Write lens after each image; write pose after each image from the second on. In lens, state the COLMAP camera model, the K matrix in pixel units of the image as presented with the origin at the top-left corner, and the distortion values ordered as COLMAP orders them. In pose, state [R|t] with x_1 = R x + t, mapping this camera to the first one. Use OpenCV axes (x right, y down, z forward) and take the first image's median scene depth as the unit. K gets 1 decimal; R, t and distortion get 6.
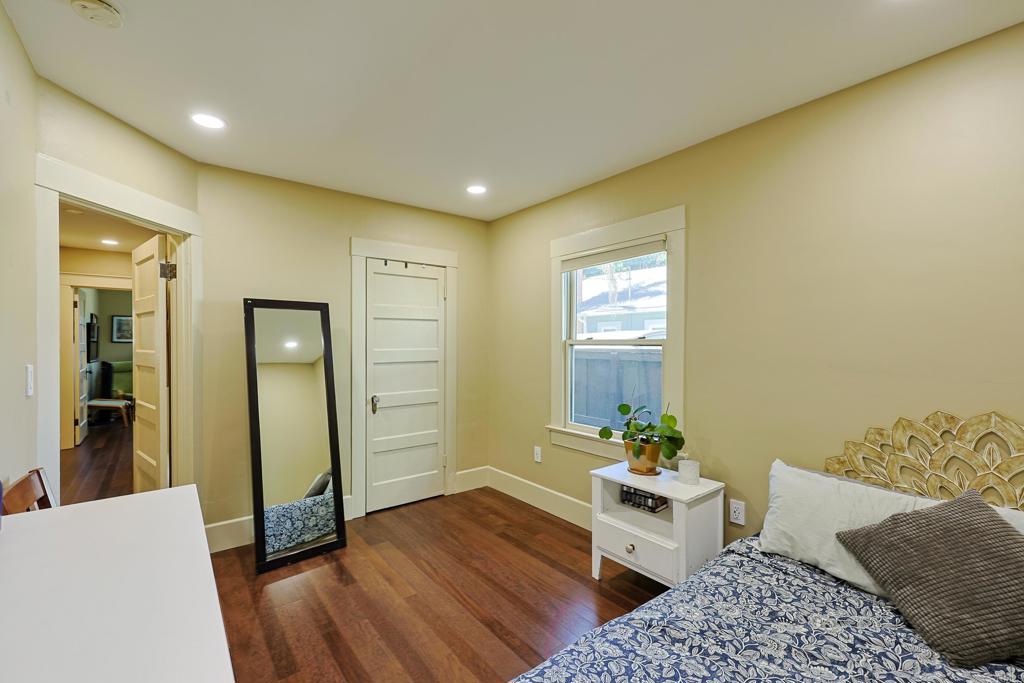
lens RADIAL K [[443.7, 0, 508.3], [0, 443.7, 343.1], [0, 0, 1]] dist [-0.000272, -0.000079]
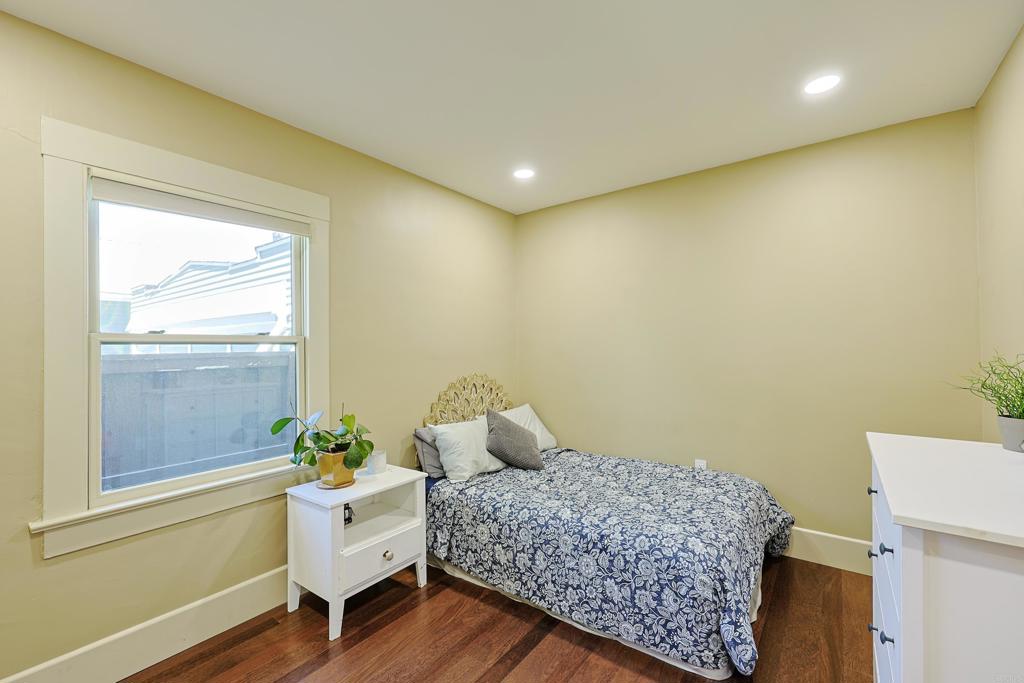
lens RADIAL K [[443.7, 0, 507.3], [0, 443.7, 343.2], [0, 0, 1]] dist [-0.000272, -0.000079]
pose [[-0.261260, -0.001031, 0.965268, -0.695597], [0.001910, 0.999997, 0.001585, 0.005351], [-0.965266, 0.002258, -0.261258, 0.974903]]
